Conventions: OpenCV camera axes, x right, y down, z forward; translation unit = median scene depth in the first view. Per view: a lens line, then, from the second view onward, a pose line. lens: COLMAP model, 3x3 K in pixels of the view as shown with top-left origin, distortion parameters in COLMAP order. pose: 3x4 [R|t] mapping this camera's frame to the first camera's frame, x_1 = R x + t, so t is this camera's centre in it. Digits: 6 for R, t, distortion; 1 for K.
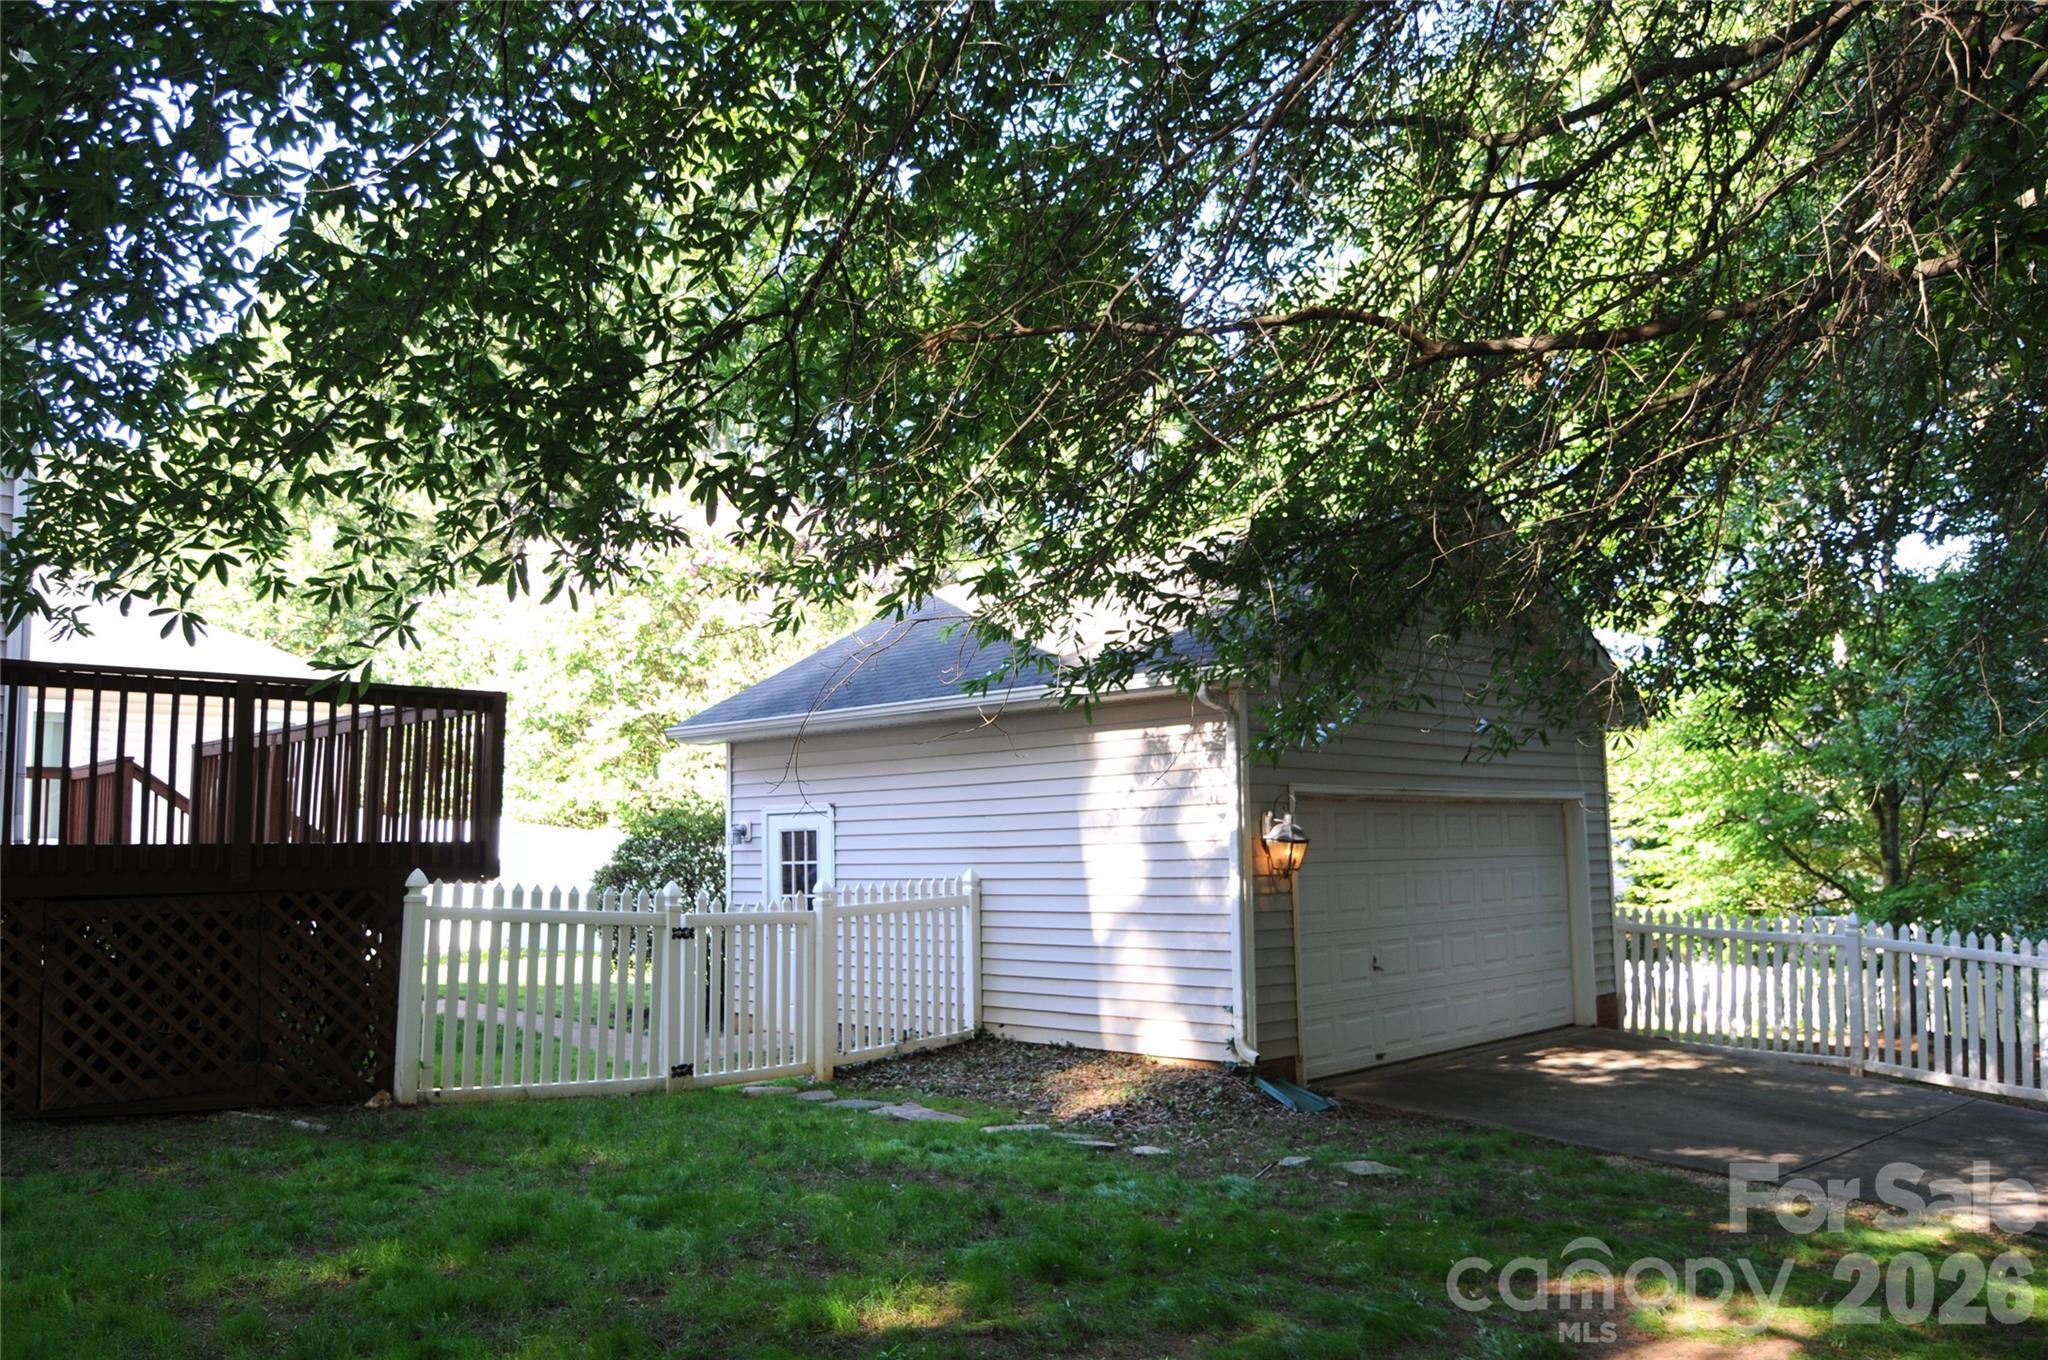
lens RADIAL K [[1532.1, 0, 1020.6], [0, 1532.1, 696.6], [0, 0, 1]] dist [-0.020938, -0.002092]
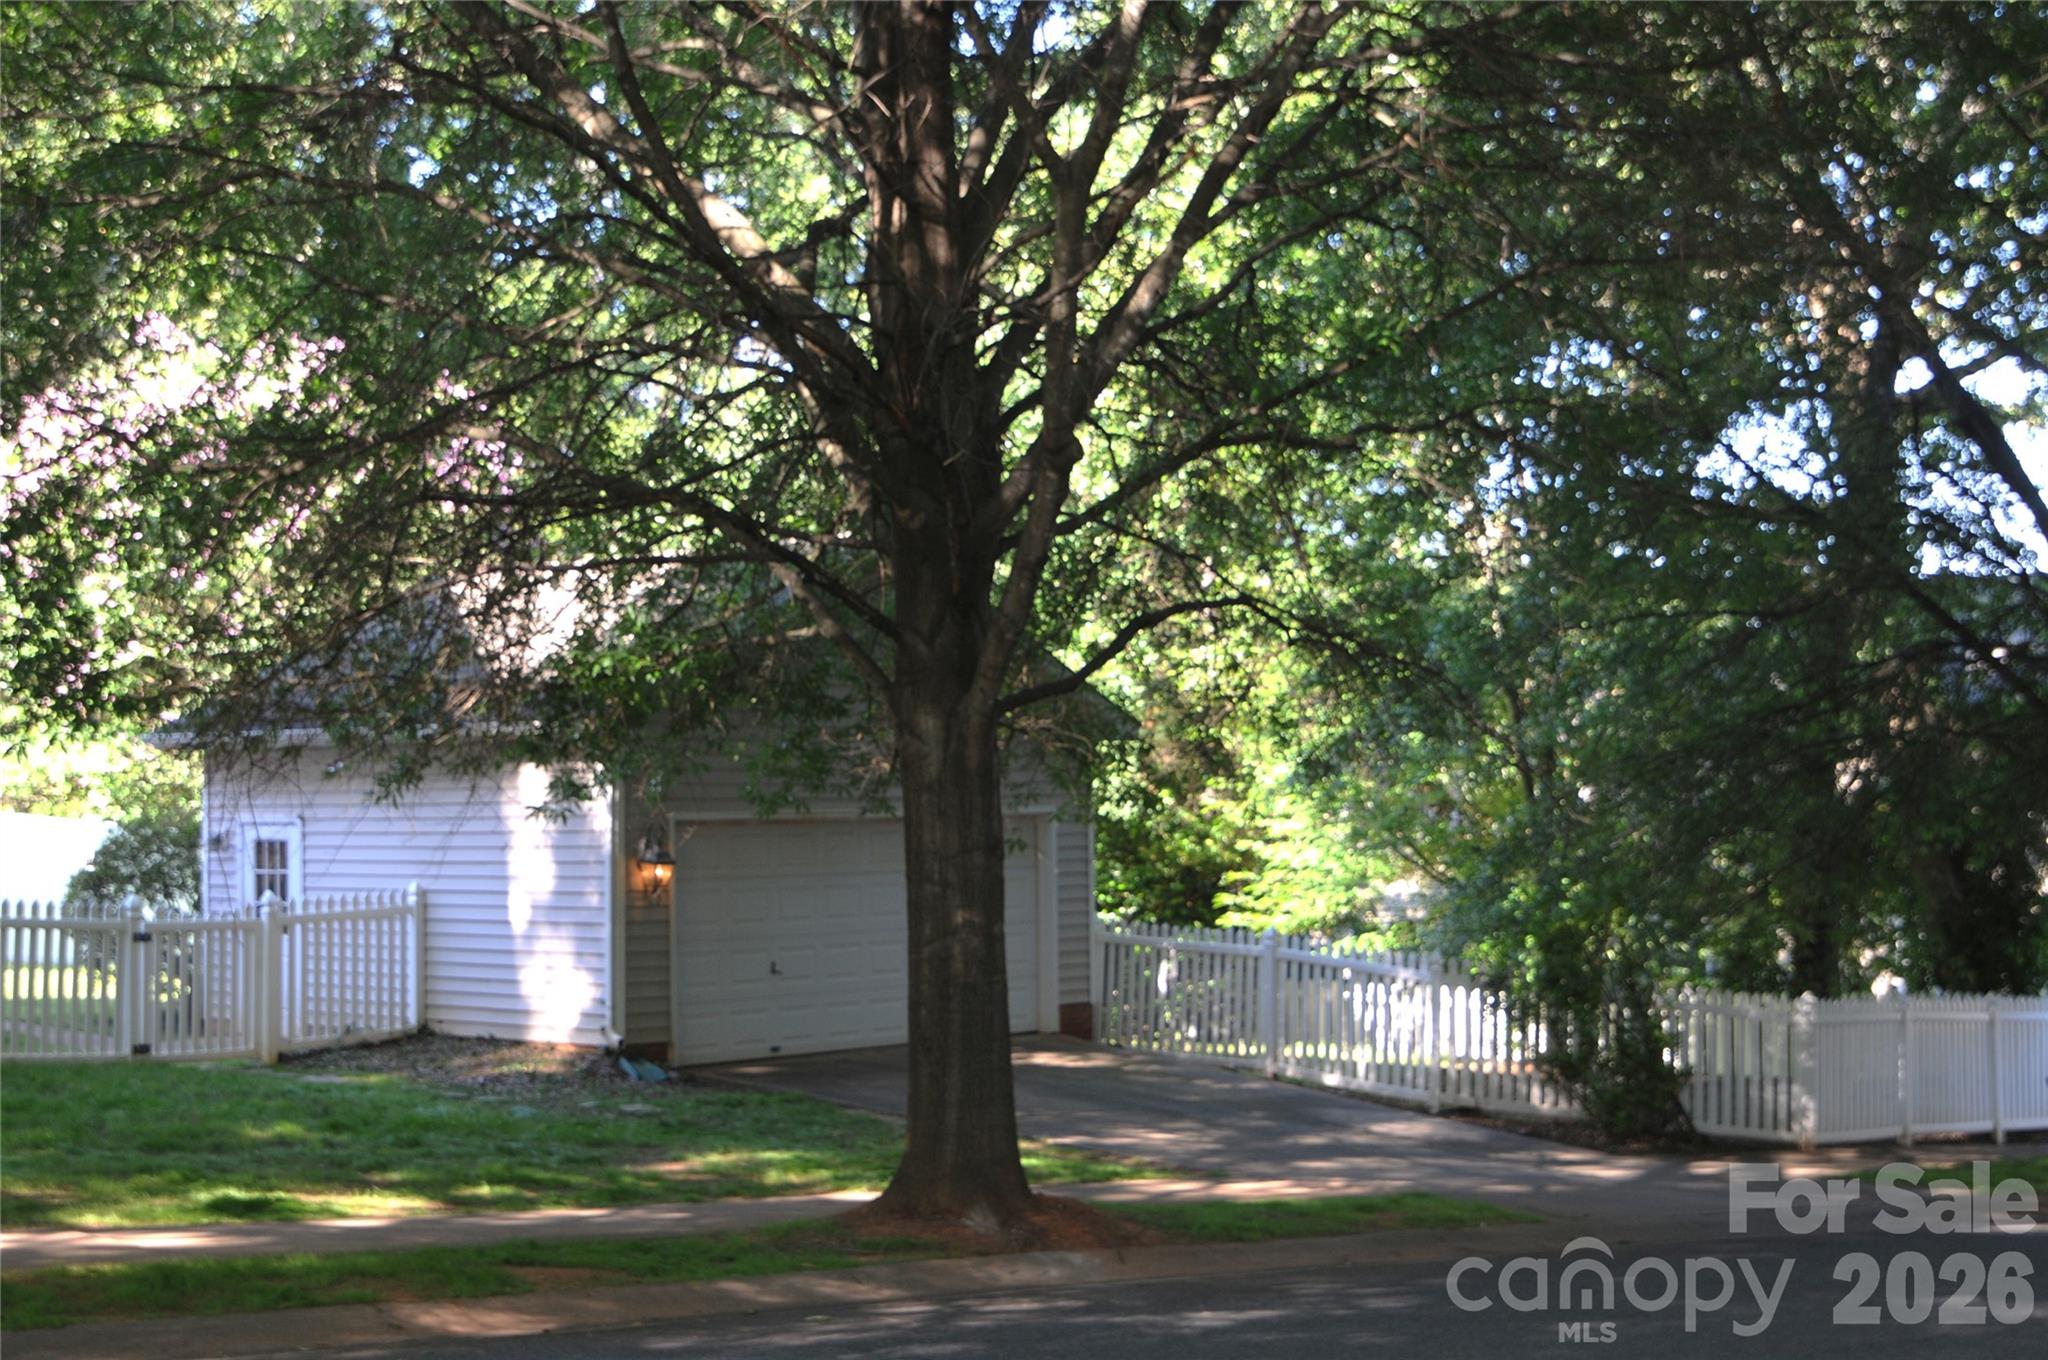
lens RADIAL K [[2861.7, 0, 1021.7], [0, 2861.7, 677.9], [0, 0, 1]] dist [-0.021325, 0.004656]
pose [[0.999084, 0.007188, 0.042173, 0.328054], [-0.009623, 0.998281, 0.057815, -0.162654], [-0.041685, -0.058167, 0.997436, -1.102524]]
